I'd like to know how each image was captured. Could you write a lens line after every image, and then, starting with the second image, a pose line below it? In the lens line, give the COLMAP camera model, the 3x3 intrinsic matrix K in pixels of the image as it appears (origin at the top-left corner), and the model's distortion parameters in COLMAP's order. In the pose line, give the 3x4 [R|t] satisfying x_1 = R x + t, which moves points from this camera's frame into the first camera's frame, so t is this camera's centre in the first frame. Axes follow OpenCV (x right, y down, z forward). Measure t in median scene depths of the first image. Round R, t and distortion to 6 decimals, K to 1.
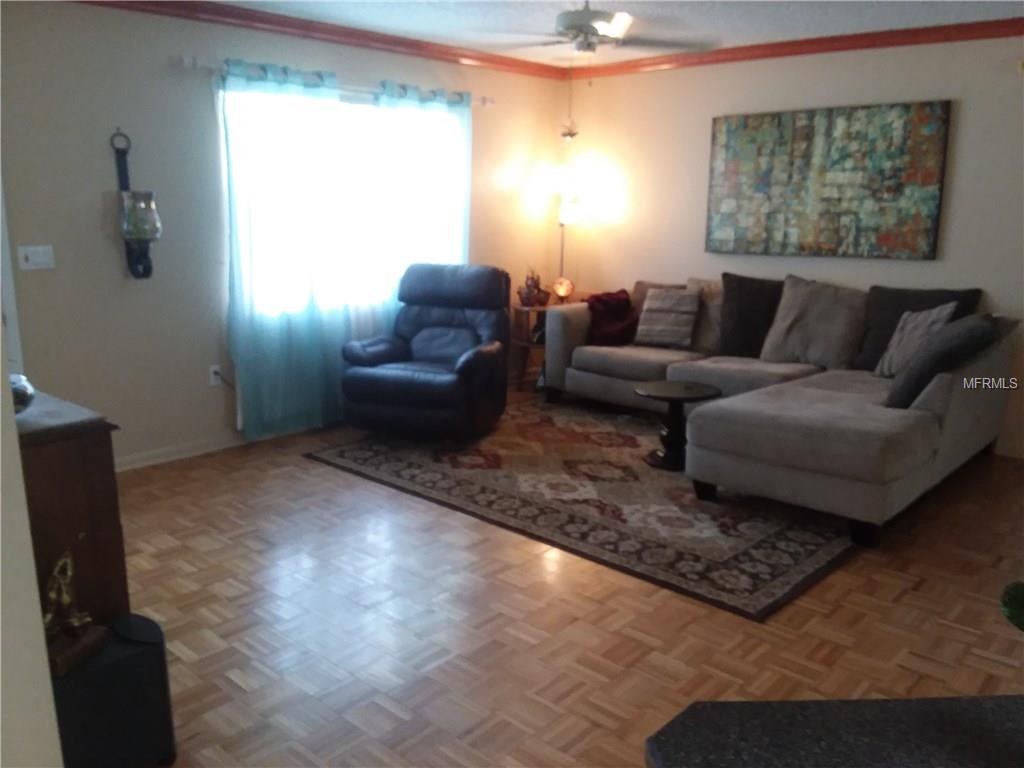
lens RADIAL K [[814.7, 0, 505.9], [0, 814.7, 389.1], [0, 0, 1]] dist [0.117930, -0.226968]
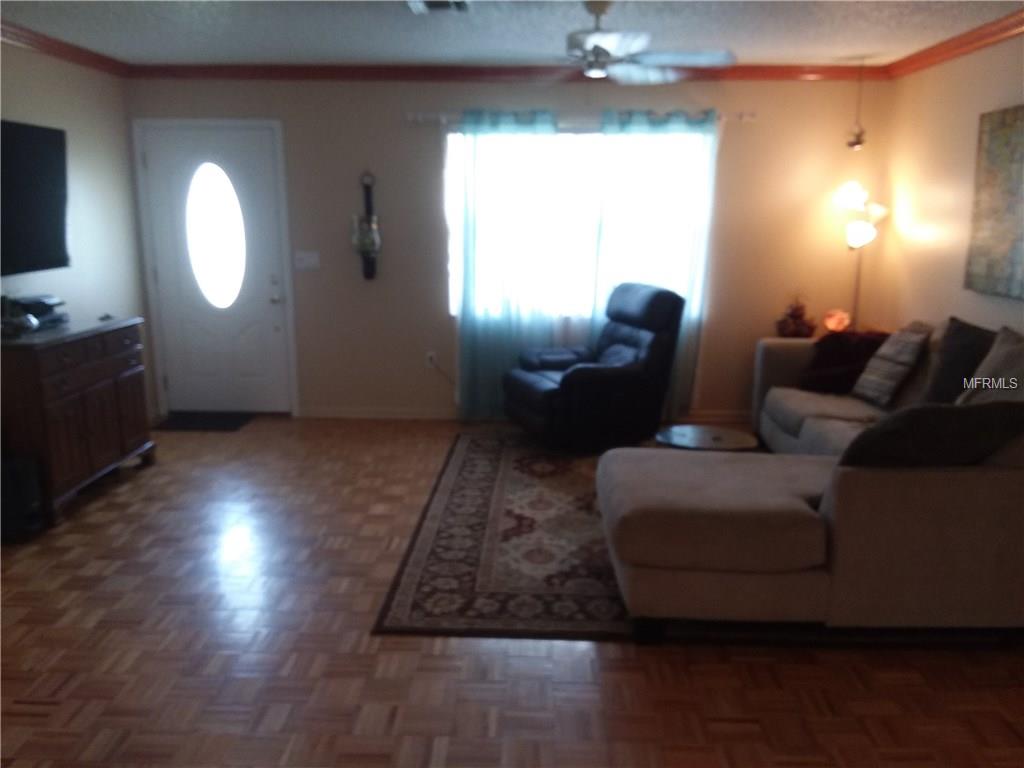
lens RADIAL K [[814.7, 0, 505.9], [0, 814.7, 389.1], [0, 0, 1]] dist [0.117930, -0.226968]
pose [[0.671830, 0.149764, -0.725407, 0.754891], [-0.167095, 0.984745, 0.048552, -0.062222], [0.721612, 0.088593, 0.686606, 0.267390]]
